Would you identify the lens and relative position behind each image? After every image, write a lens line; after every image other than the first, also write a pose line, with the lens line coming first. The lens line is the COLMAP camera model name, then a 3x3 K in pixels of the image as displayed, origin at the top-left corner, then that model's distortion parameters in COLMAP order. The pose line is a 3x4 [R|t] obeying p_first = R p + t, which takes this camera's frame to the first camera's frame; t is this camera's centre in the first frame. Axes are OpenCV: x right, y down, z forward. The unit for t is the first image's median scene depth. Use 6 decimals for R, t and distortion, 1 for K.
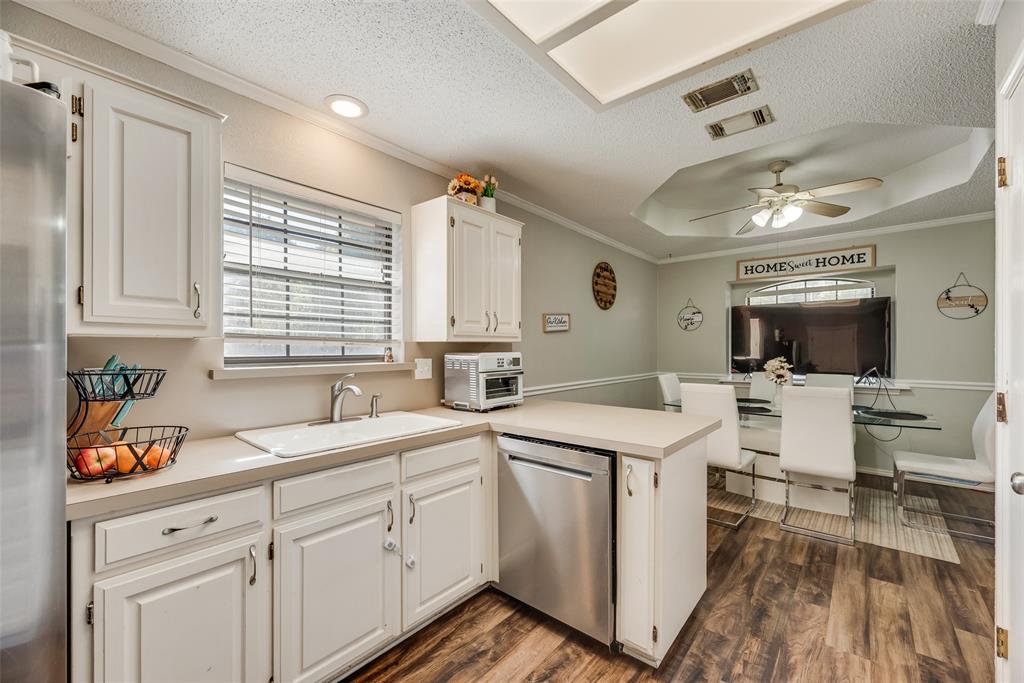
lens RADIAL K [[415.8, 0, 510.9], [0, 415.8, 350.8], [0, 0, 1]] dist [0.006324, -0.000035]
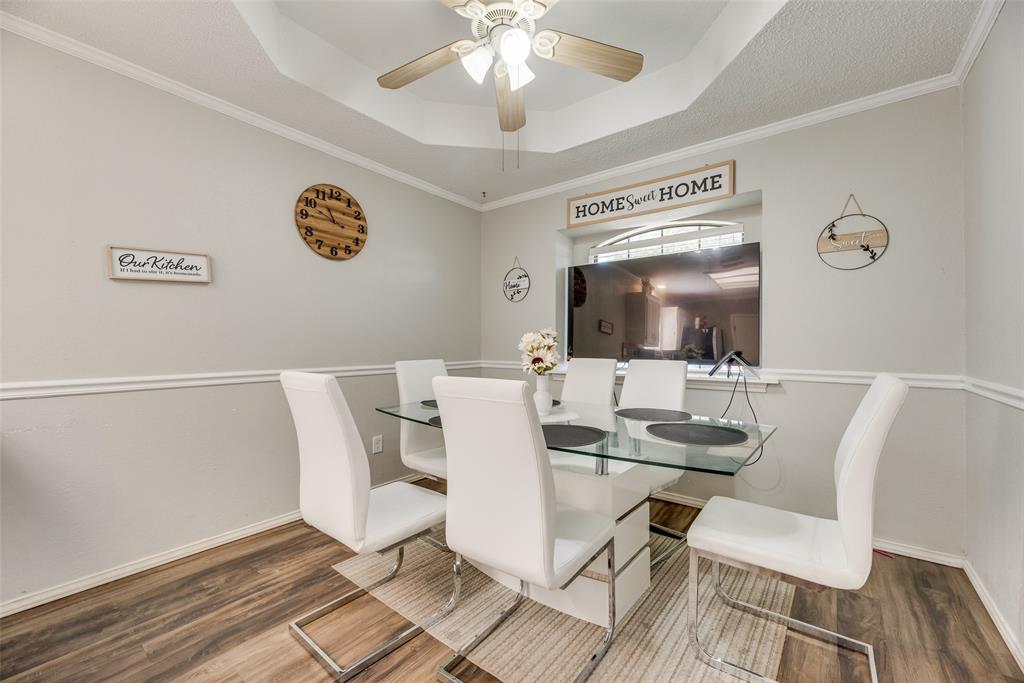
lens RADIAL K [[415.8, 0, 510.4], [0, 415.8, 345.9], [0, 0, 1]] dist [0.006324, -0.000035]
pose [[0.999141, 0.003195, 0.041326, 0.472047], [-0.003163, 0.999995, -0.000839, 0.033291], [-0.041329, 0.000707, 0.999145, 0.348987]]
